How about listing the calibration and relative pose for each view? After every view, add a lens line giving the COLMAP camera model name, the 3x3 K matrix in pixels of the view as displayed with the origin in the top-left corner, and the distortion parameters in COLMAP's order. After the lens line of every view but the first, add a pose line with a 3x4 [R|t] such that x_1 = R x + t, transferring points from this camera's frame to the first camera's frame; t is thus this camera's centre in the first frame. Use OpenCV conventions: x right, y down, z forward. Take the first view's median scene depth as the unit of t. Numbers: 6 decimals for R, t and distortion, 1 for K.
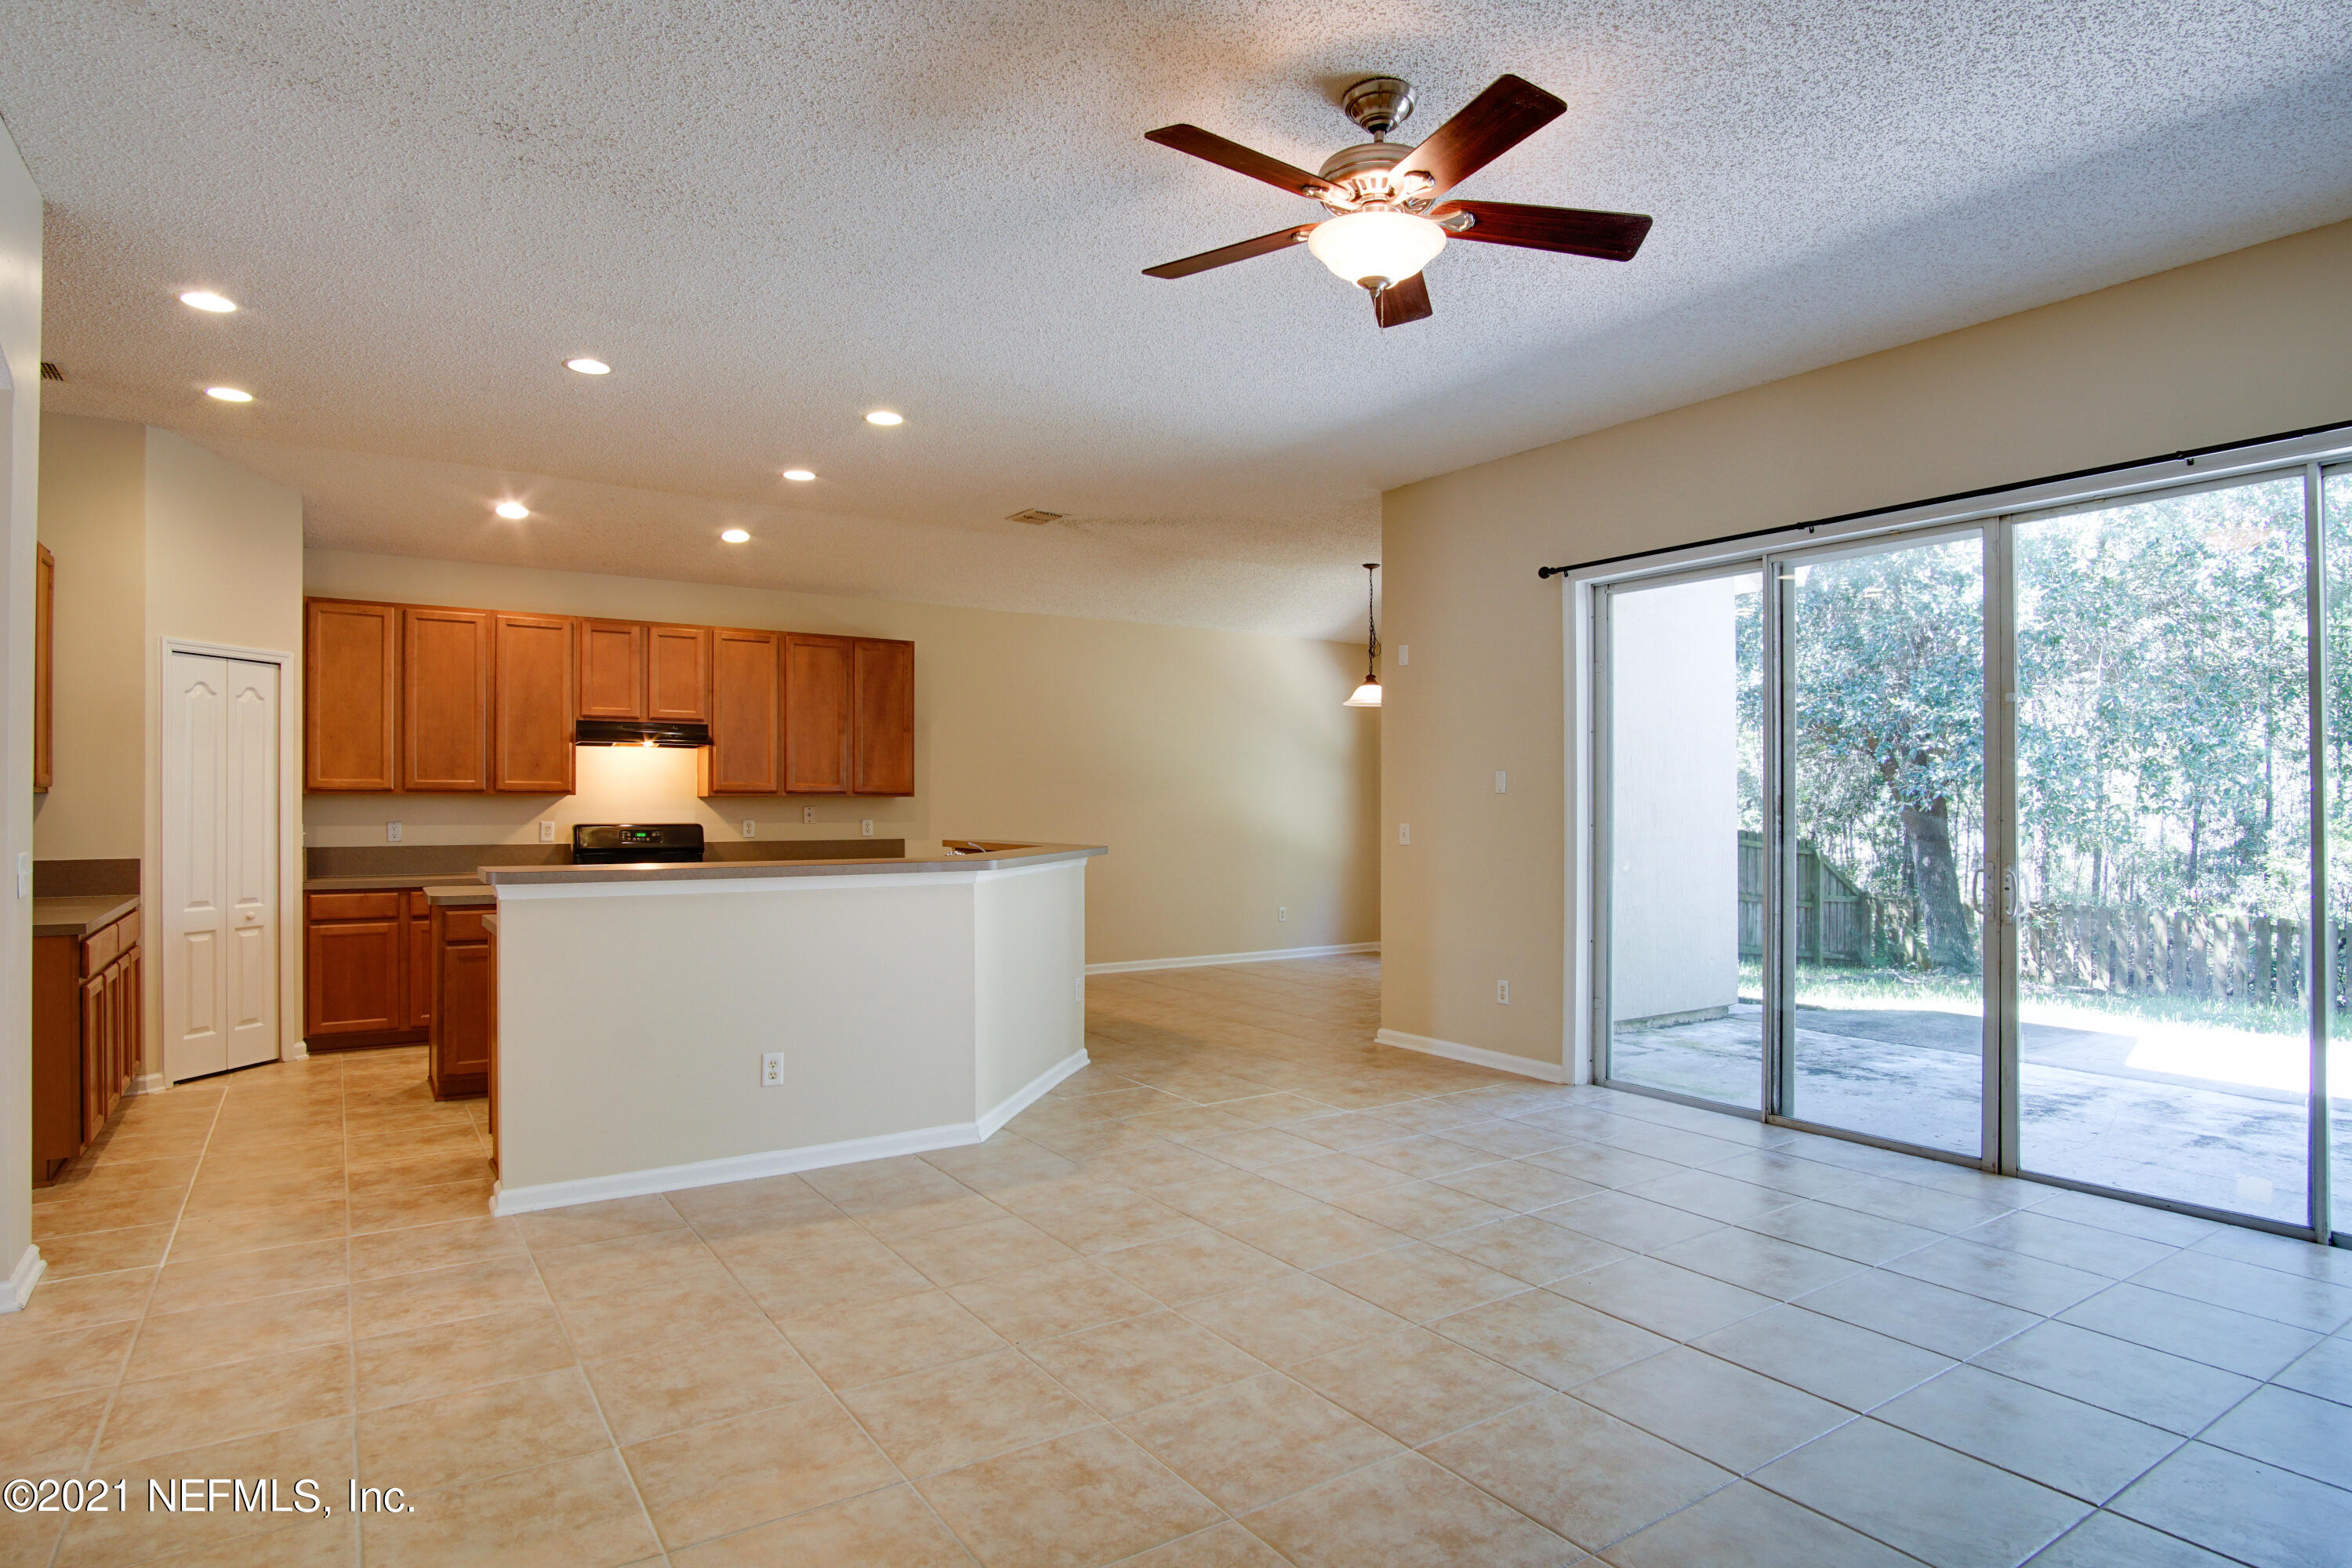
lens RADIAL K [[1275.8, 0, 1185.9], [0, 1275.8, 808.7], [0, 0, 1]] dist [-0.030225, 0.007331]
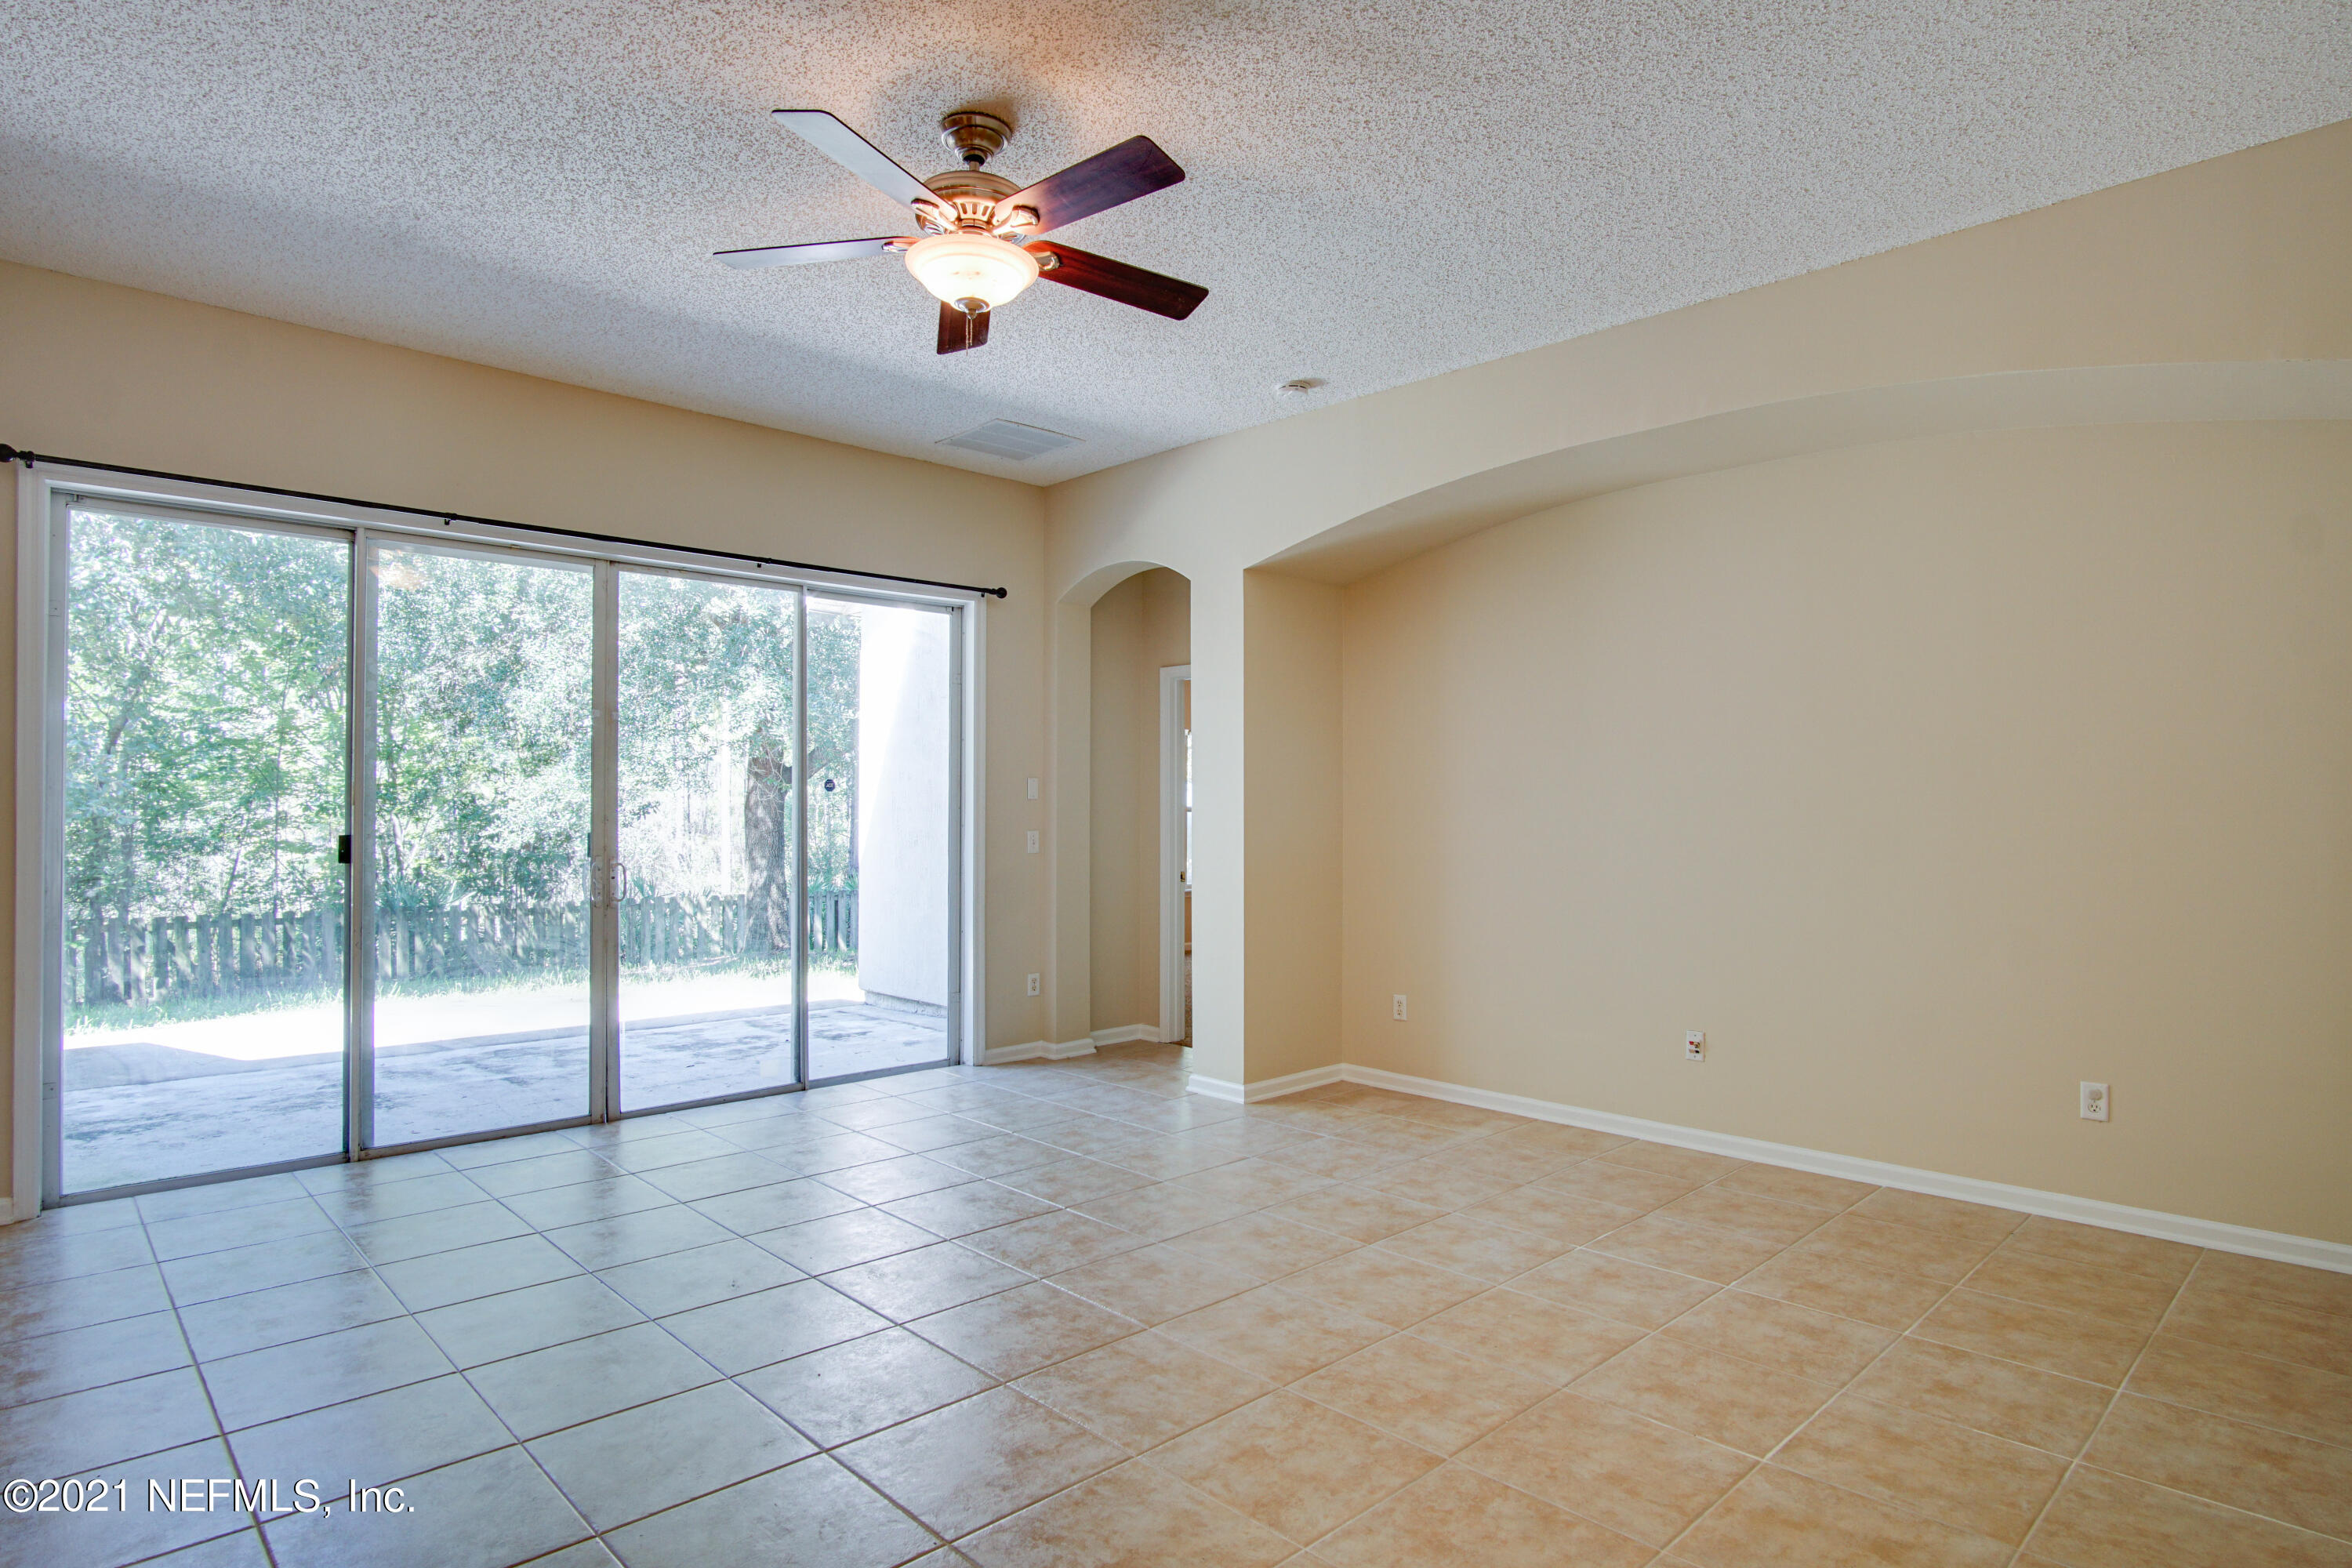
lens RADIAL K [[1275.8, 0, 1174.1], [0, 1275.8, 798.2], [0, 0, 1]] dist [-0.030225, 0.007331]
pose [[-0.169155, 0.005076, 0.985576, -0.501364], [-0.000910, 0.999986, -0.005306, -0.004189], [-0.985589, -0.001795, -0.169148, 0.562979]]
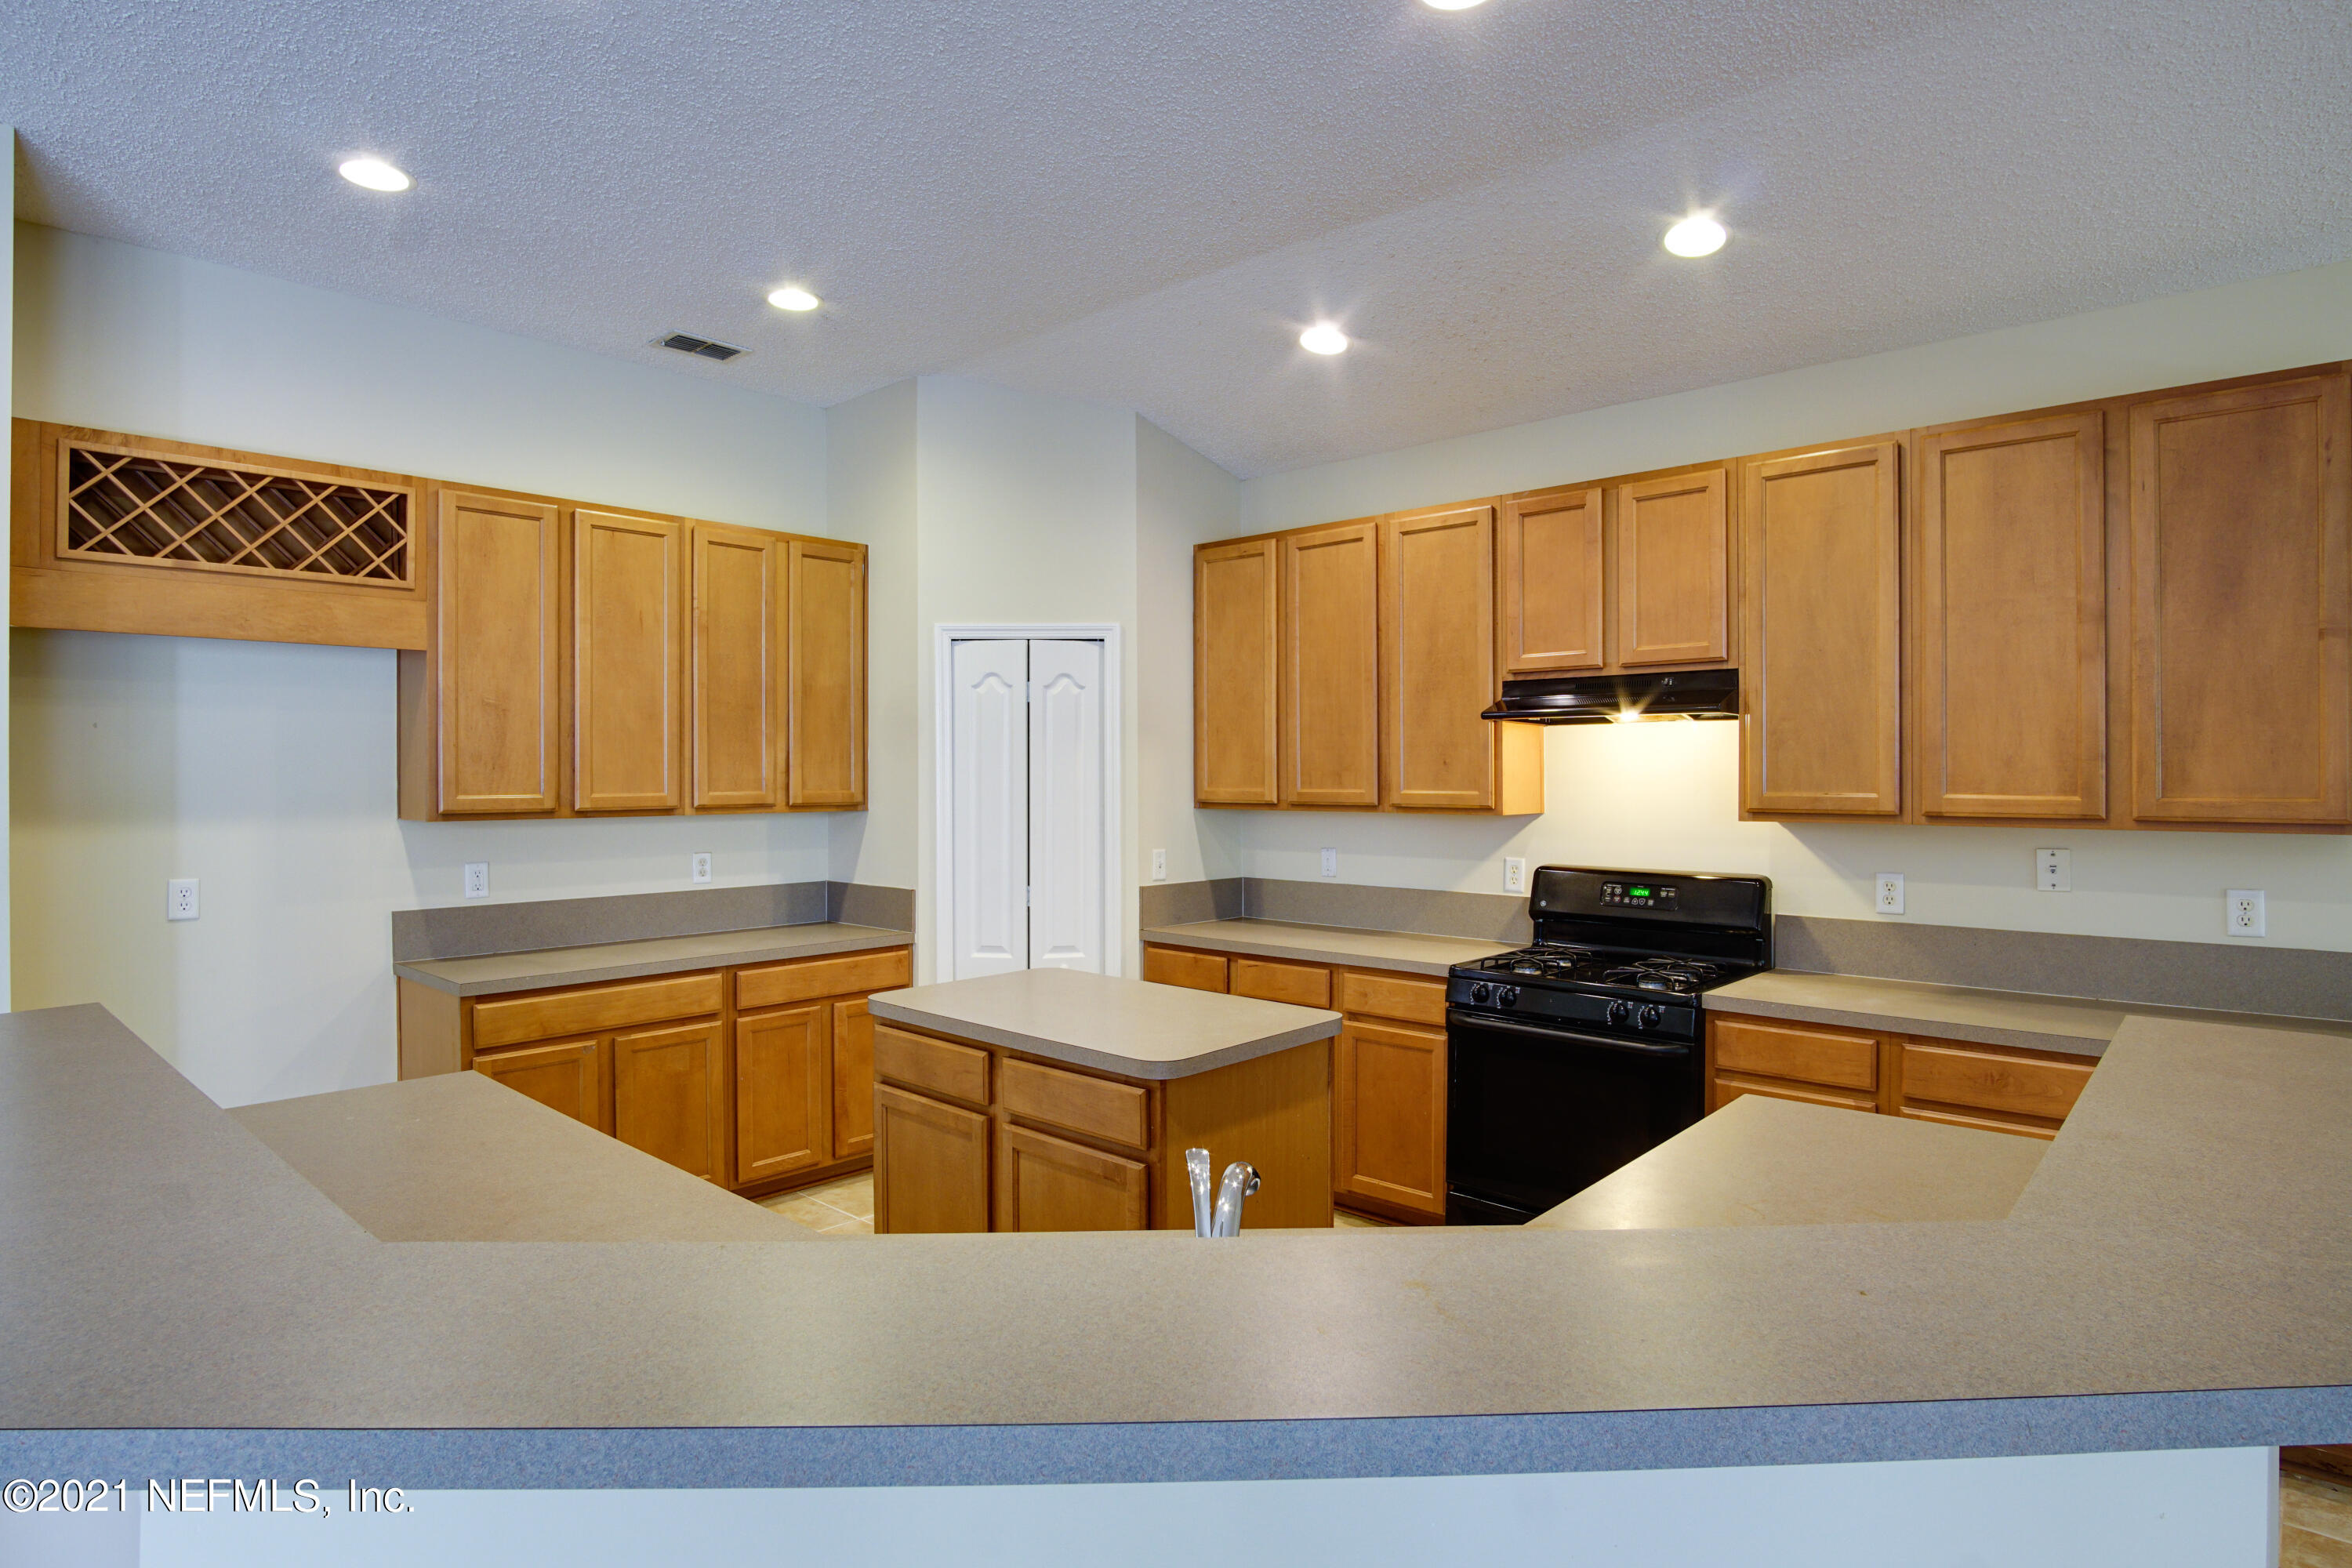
lens RADIAL K [[1275.8, 0, 1173.0], [0, 1275.8, 777.0], [0, 0, 1]] dist [-0.030225, 0.007331]
pose [[0.226702, 0.000431, -0.973964, 0.046328], [-0.000690, 1.000000, 0.000282, -0.038192], [0.973964, 0.000608, 0.226702, 1.014154]]
